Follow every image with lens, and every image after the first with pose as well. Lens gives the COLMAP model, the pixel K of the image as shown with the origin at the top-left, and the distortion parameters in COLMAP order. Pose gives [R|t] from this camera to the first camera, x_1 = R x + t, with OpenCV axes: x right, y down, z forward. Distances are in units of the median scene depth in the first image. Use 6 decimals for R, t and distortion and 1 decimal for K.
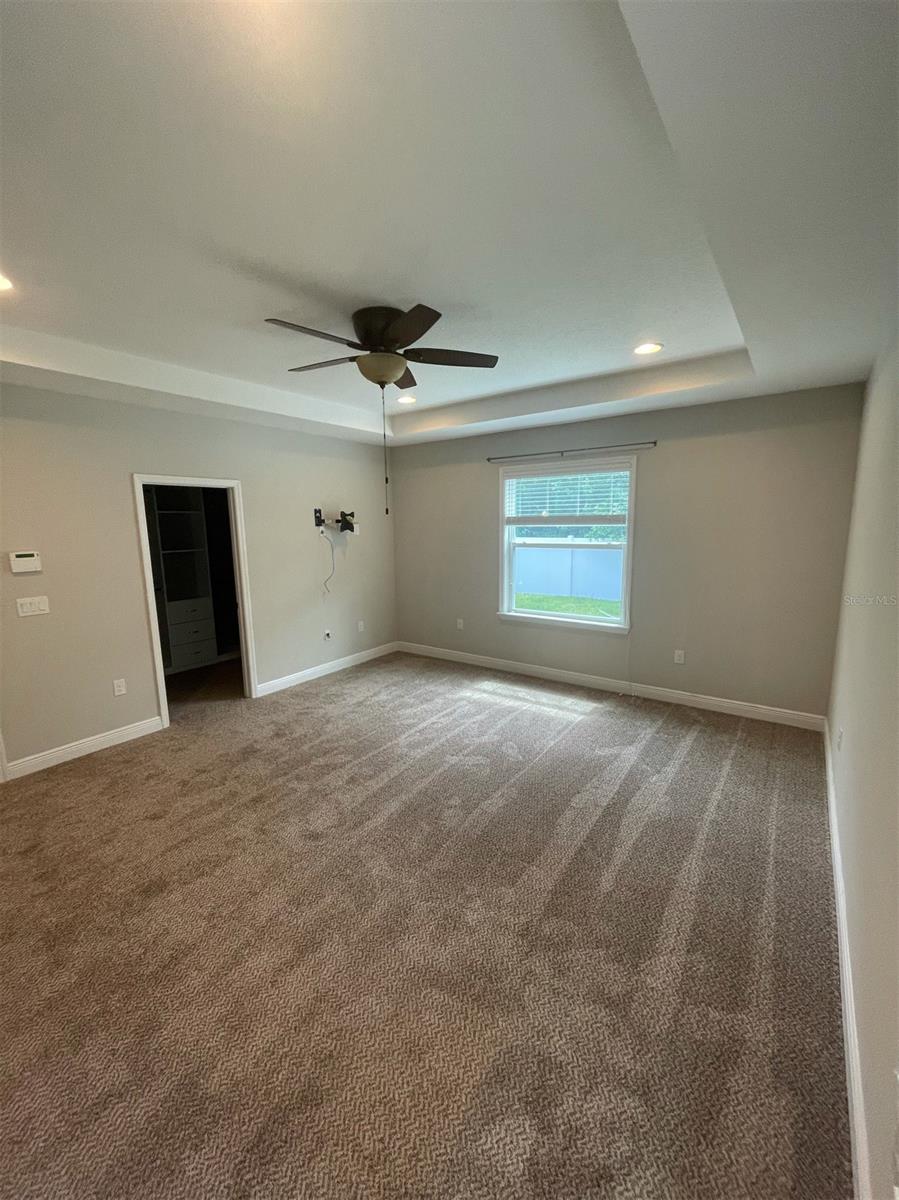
lens RADIAL K [[483.8, 0, 454.5], [0, 483.8, 601.3], [0, 0, 1]] dist [-0.005984, 0.000240]
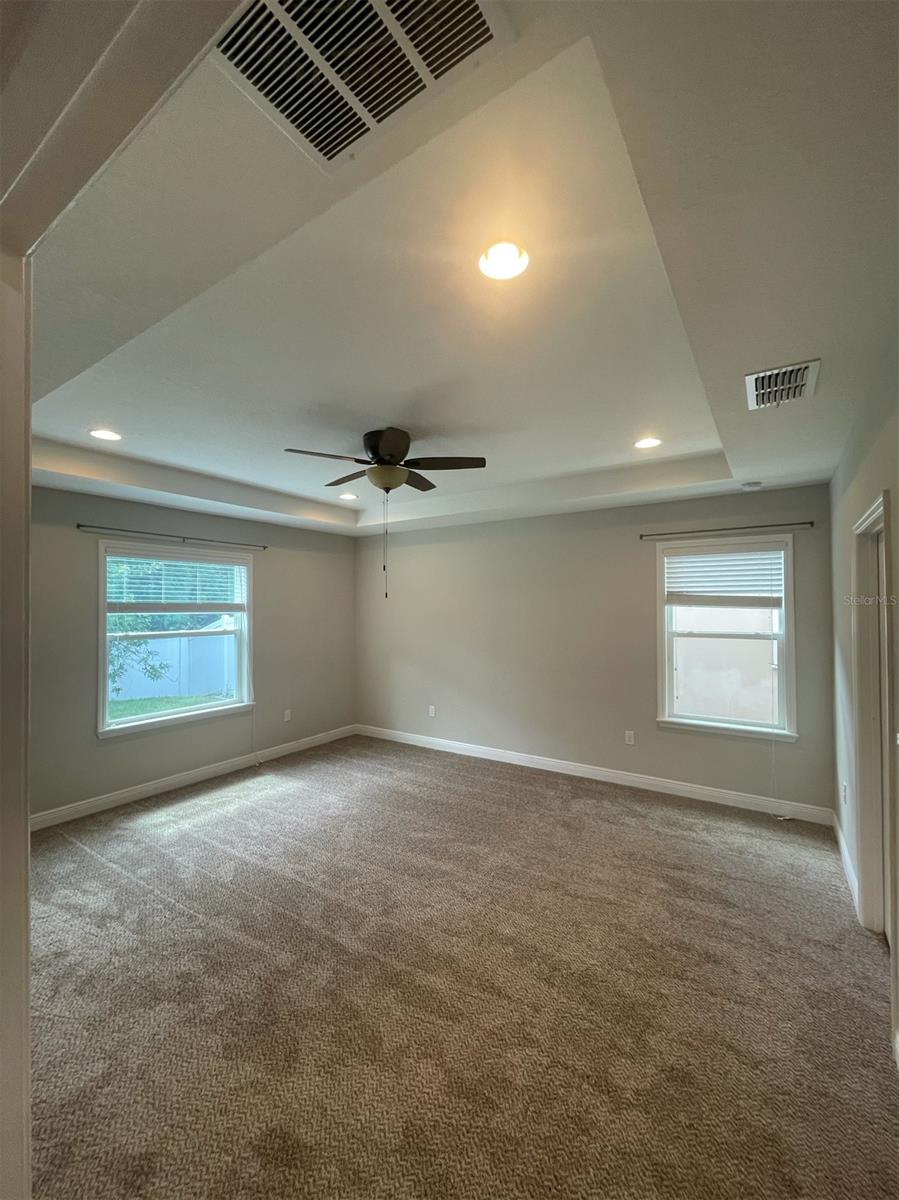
lens RADIAL K [[483.8, 0, 452.8], [0, 483.8, 599.2], [0, 0, 1]] dist [-0.005984, 0.000240]
pose [[-0.033786, 0.030875, 0.998952, -0.788339], [0.169940, 0.985145, -0.024700, -0.076320], [-0.984875, 0.168927, -0.038531, 0.553173]]
